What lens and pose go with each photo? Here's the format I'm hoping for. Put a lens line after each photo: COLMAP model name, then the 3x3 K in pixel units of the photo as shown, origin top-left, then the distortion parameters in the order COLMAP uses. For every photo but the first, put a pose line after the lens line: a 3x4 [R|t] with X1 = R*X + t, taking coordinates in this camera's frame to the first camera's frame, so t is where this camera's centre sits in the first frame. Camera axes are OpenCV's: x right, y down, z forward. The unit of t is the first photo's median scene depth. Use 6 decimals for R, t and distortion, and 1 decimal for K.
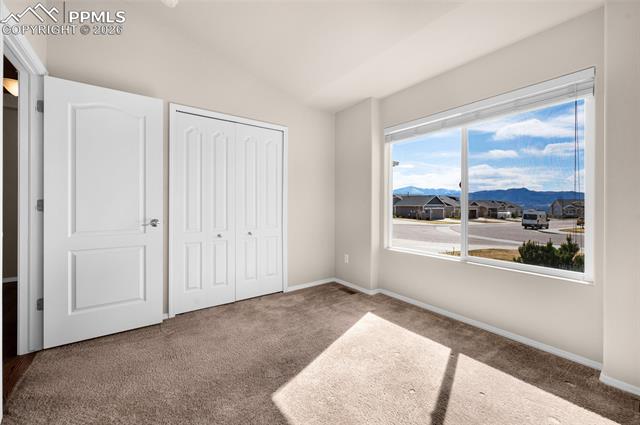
lens RADIAL K [[258.1, 0, 322.5], [0, 258.1, 210.8], [0, 0, 1]] dist [0.001133, -0.000472]
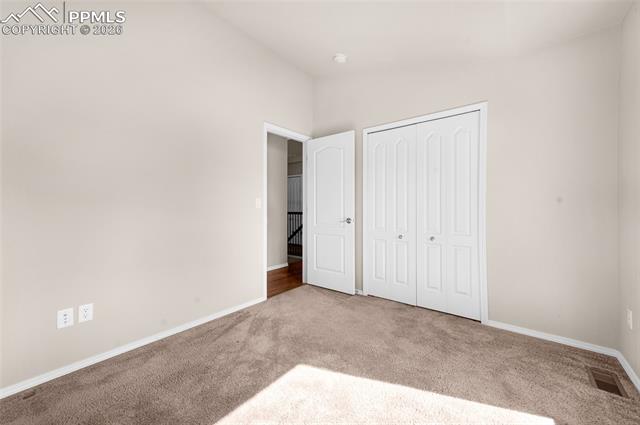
lens RADIAL K [[258.1, 0, 322.6], [0, 258.1, 211.0], [0, 0, 1]] dist [0.001133, -0.000472]
pose [[0.240905, 0.011419, -0.970482, 0.430296], [-0.016388, 0.999836, 0.007696, -0.008819], [0.970410, 0.014051, 0.241052, 0.339145]]
